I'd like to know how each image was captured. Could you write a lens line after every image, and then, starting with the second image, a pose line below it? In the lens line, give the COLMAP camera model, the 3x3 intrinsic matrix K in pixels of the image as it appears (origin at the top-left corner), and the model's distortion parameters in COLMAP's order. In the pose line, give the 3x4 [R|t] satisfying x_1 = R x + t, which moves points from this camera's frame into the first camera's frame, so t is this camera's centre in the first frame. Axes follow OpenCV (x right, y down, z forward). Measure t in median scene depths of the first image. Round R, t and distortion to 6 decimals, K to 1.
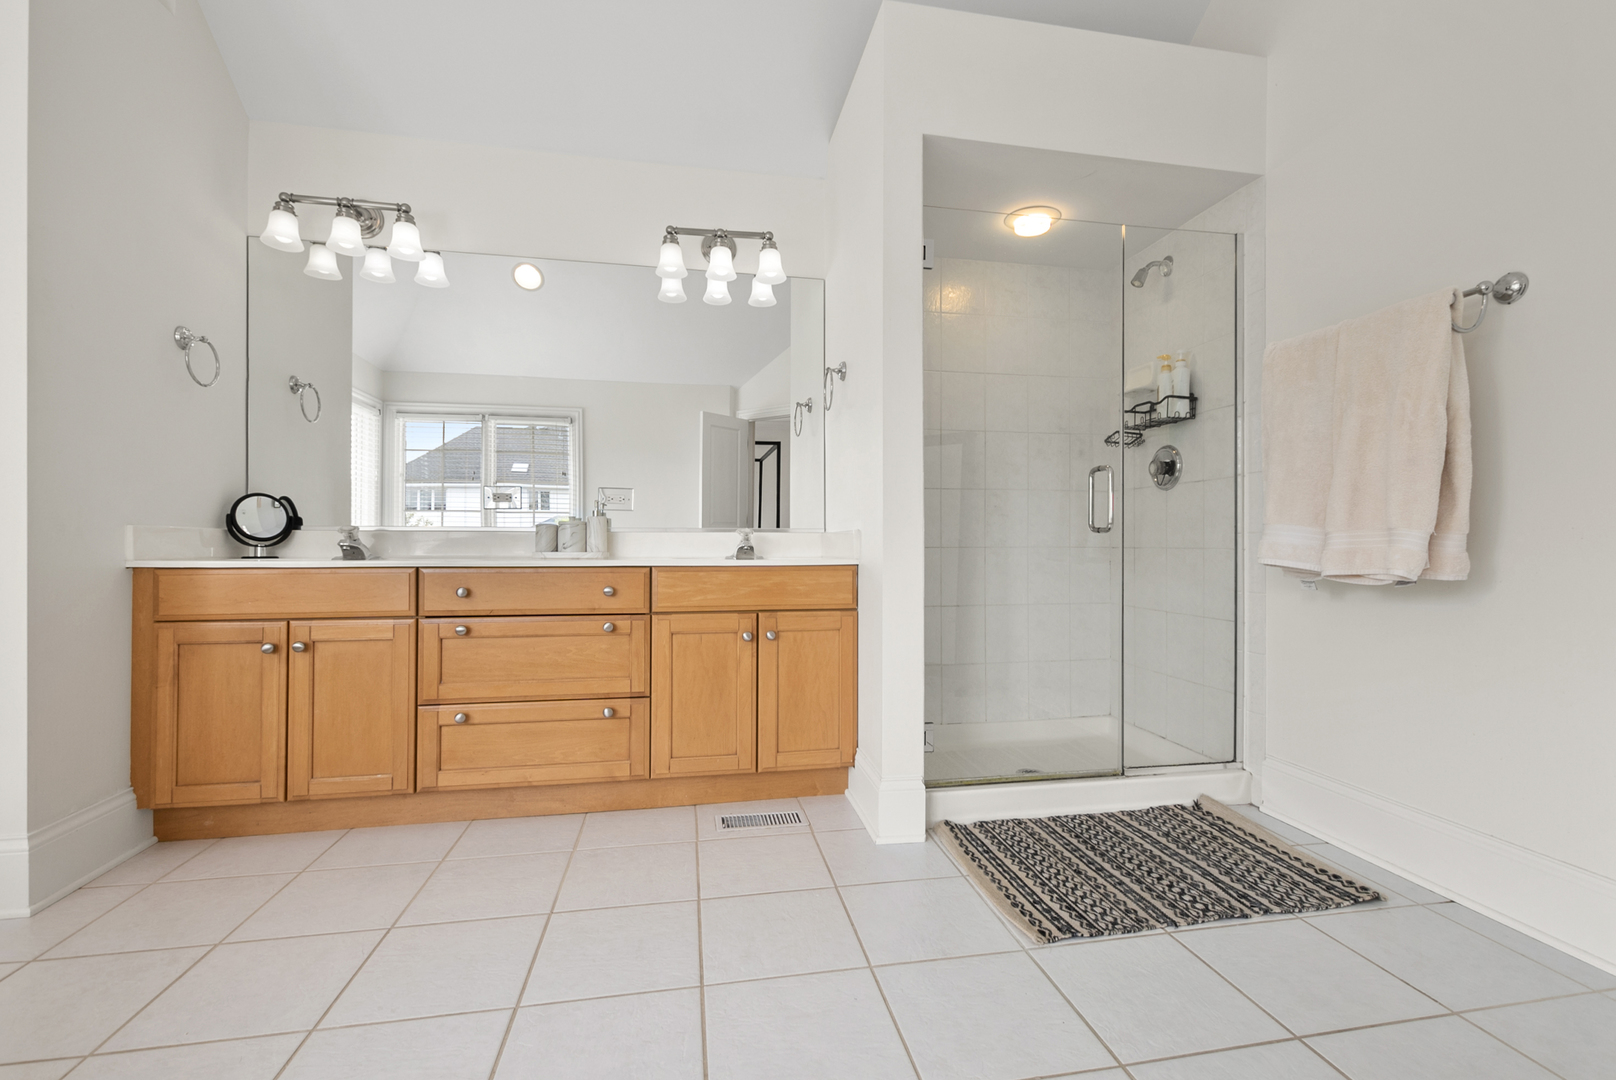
lens RADIAL K [[705.8, 0, 812.1], [0, 705.8, 543.9], [0, 0, 1]] dist [0.010826, -0.004857]
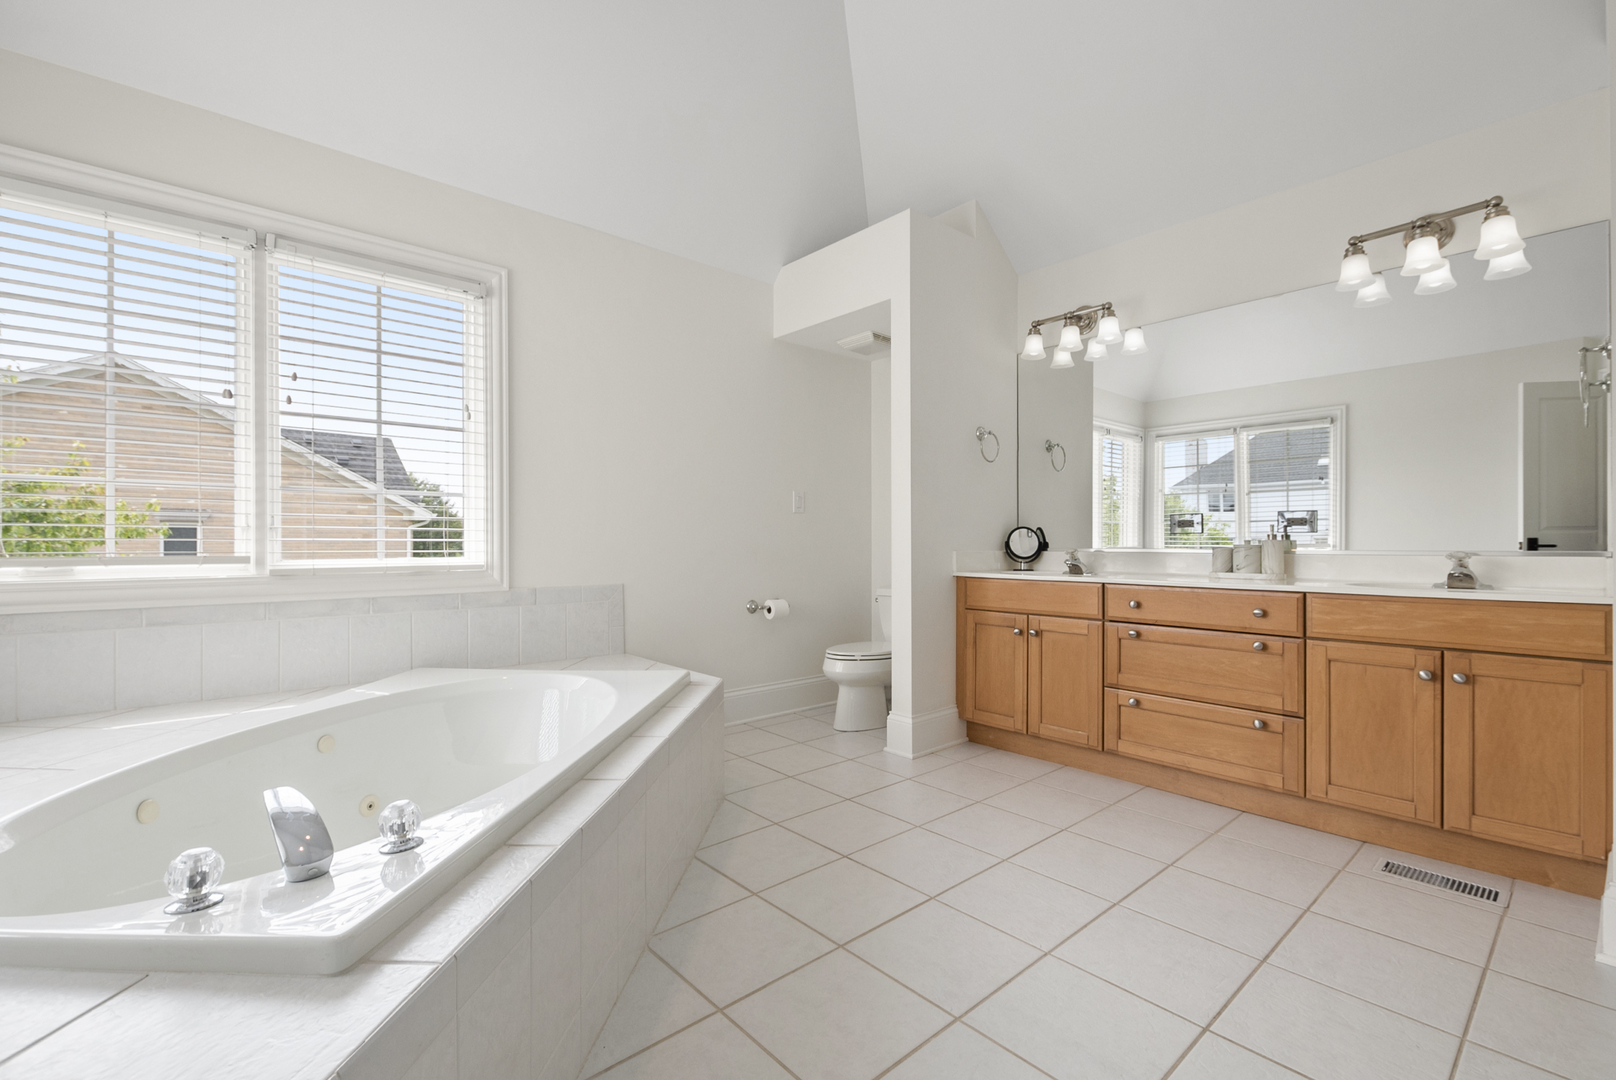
lens RADIAL K [[705.8, 0, 812.1], [0, 705.8, 543.9], [0, 0, 1]] dist [0.010826, -0.004857]
pose [[0.507120, -0.001488, -0.861874, 0.299485], [0.002737, 0.999996, -0.000116, -0.040238], [0.861871, -0.002300, 0.507122, -0.144680]]
